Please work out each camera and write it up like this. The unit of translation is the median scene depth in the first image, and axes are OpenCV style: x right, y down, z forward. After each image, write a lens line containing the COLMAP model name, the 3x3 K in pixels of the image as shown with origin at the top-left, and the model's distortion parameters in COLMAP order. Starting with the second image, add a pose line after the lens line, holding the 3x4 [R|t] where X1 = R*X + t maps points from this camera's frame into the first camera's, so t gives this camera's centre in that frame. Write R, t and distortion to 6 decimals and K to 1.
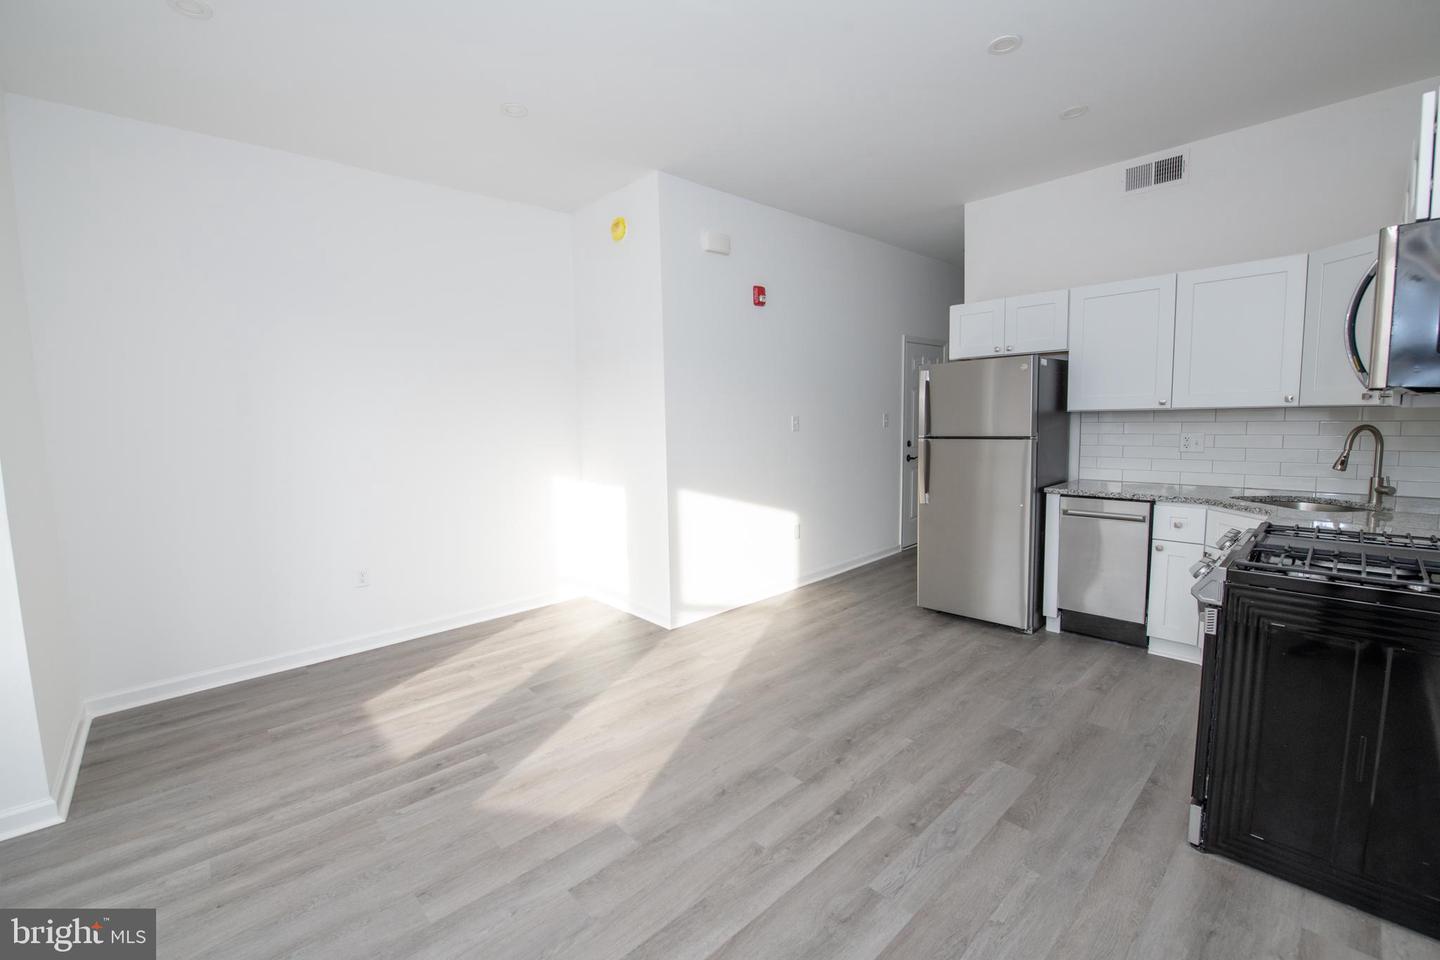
lens RADIAL K [[599.5, 0, 715.8], [0, 599.5, 488.2], [0, 0, 1]] dist [-0.016592, -0.001819]
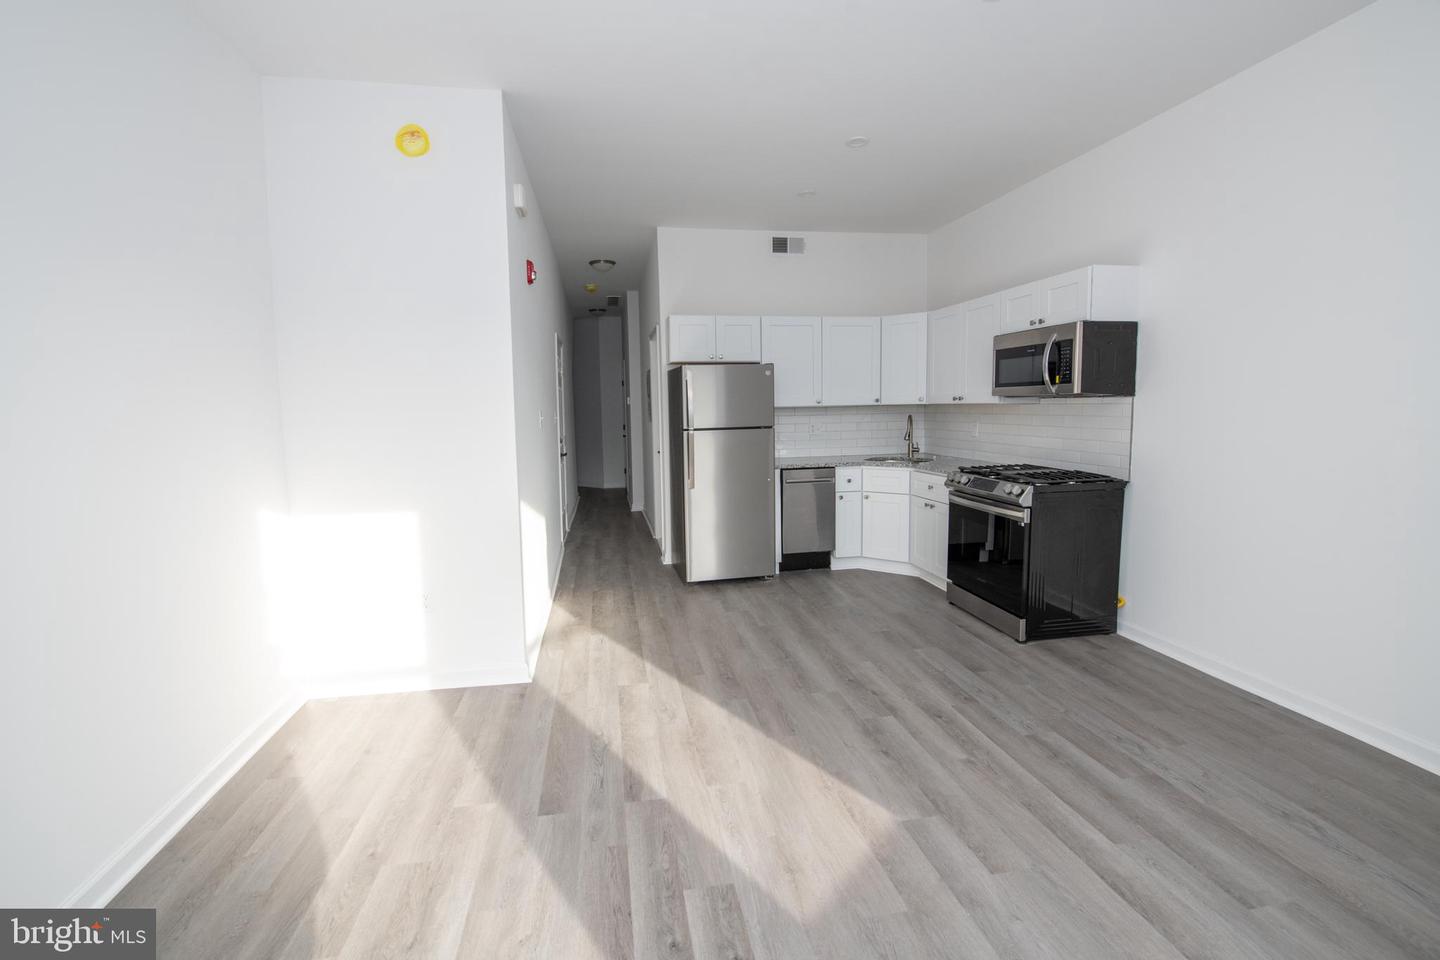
lens RADIAL K [[599.5, 0, 708.9], [0, 599.5, 467.3], [0, 0, 1]] dist [-0.016592, -0.001819]
pose [[0.542798, -0.071591, 0.836806, -0.924951], [0.104415, 0.994383, 0.017343, -0.048029], [-0.833347, 0.077962, 0.547224, 0.575576]]
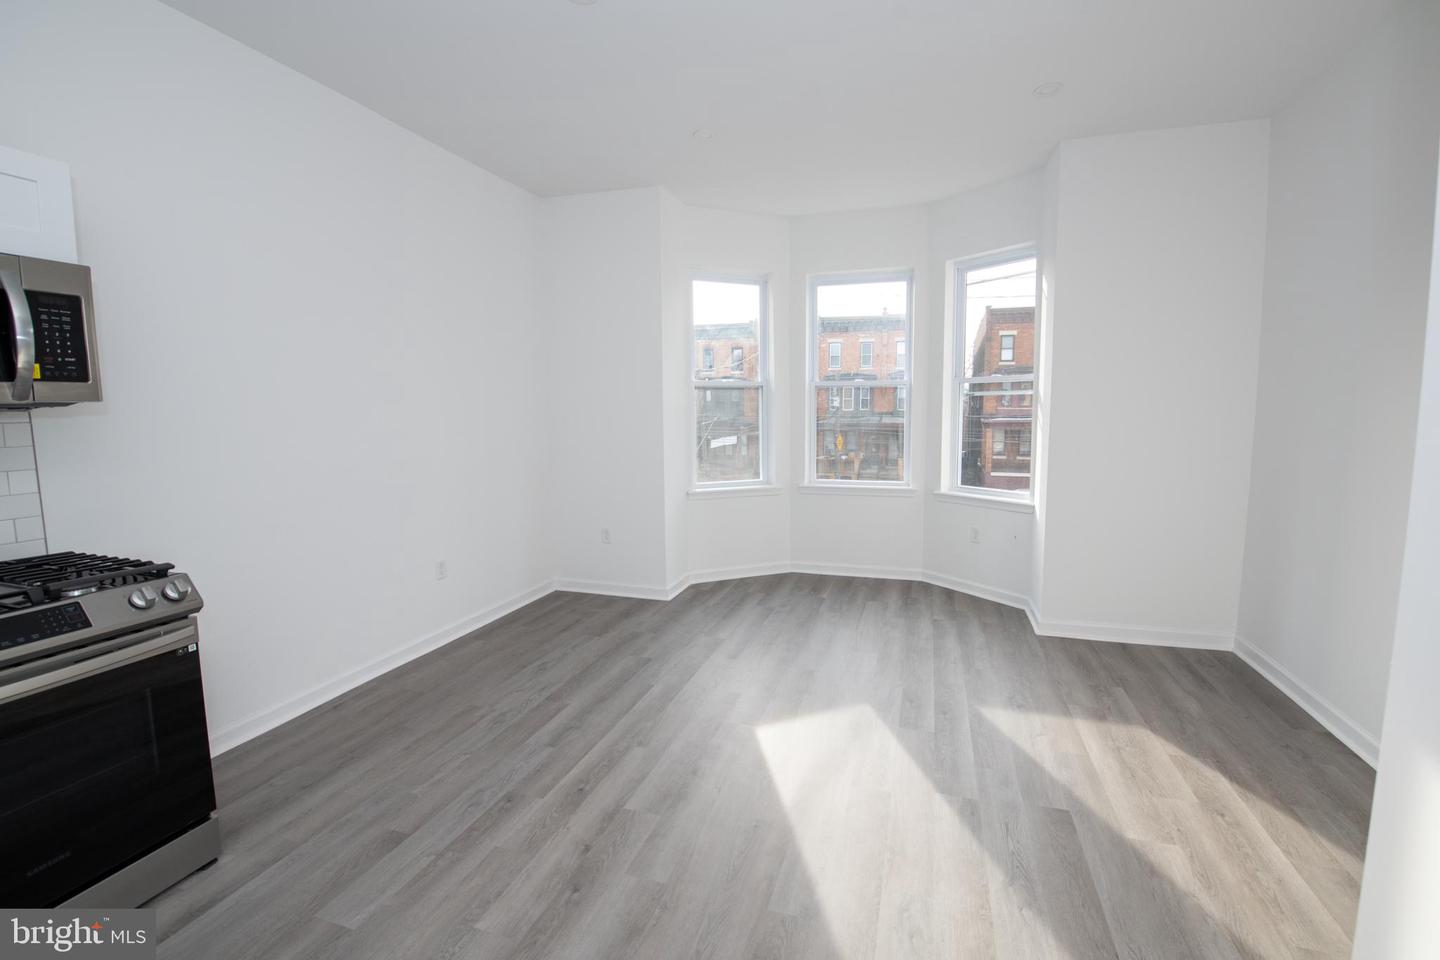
lens RADIAL K [[599.5, 0, 752.8], [0, 599.5, 464.7], [0, 0, 1]] dist [-0.016592, -0.001819]
pose [[-0.860032, 0.076960, -0.504403, 0.367285], [-0.035959, 0.976960, 0.210373, -0.210486], [0.508972, 0.199065, -0.837449, 1.637834]]
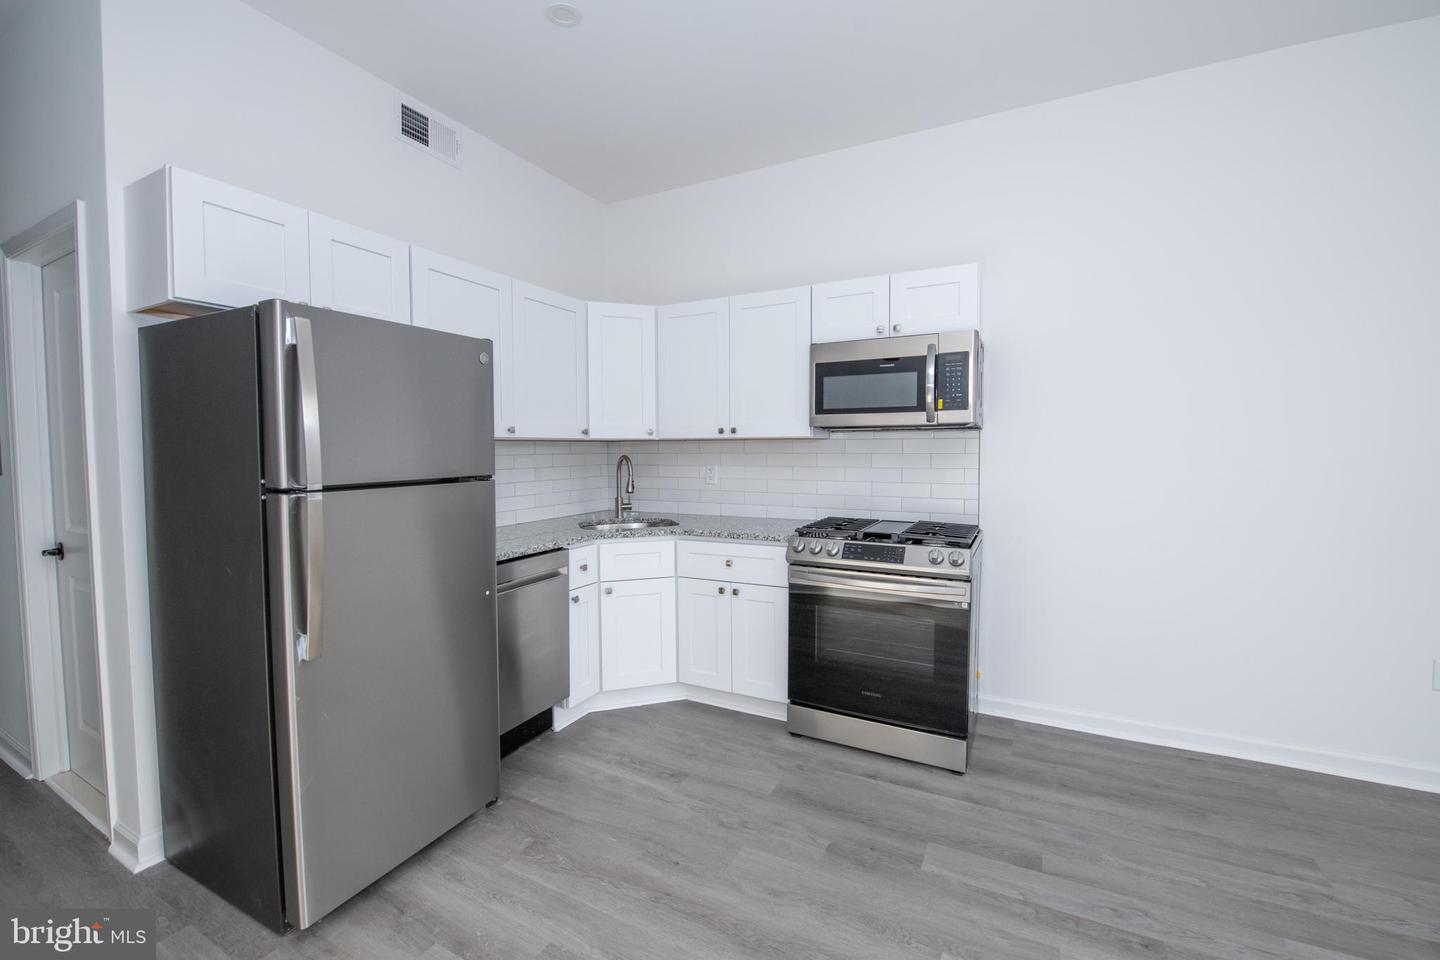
lens RADIAL K [[599.5, 0, 715.2], [0, 599.5, 475.2], [0, 0, 1]] dist [-0.016592, -0.001819]
pose [[-0.329510, -0.016483, 0.944008, -0.164031], [0.124826, 0.990310, 0.060862, -0.134785], [-0.935864, 0.137891, -0.324260, 1.395836]]
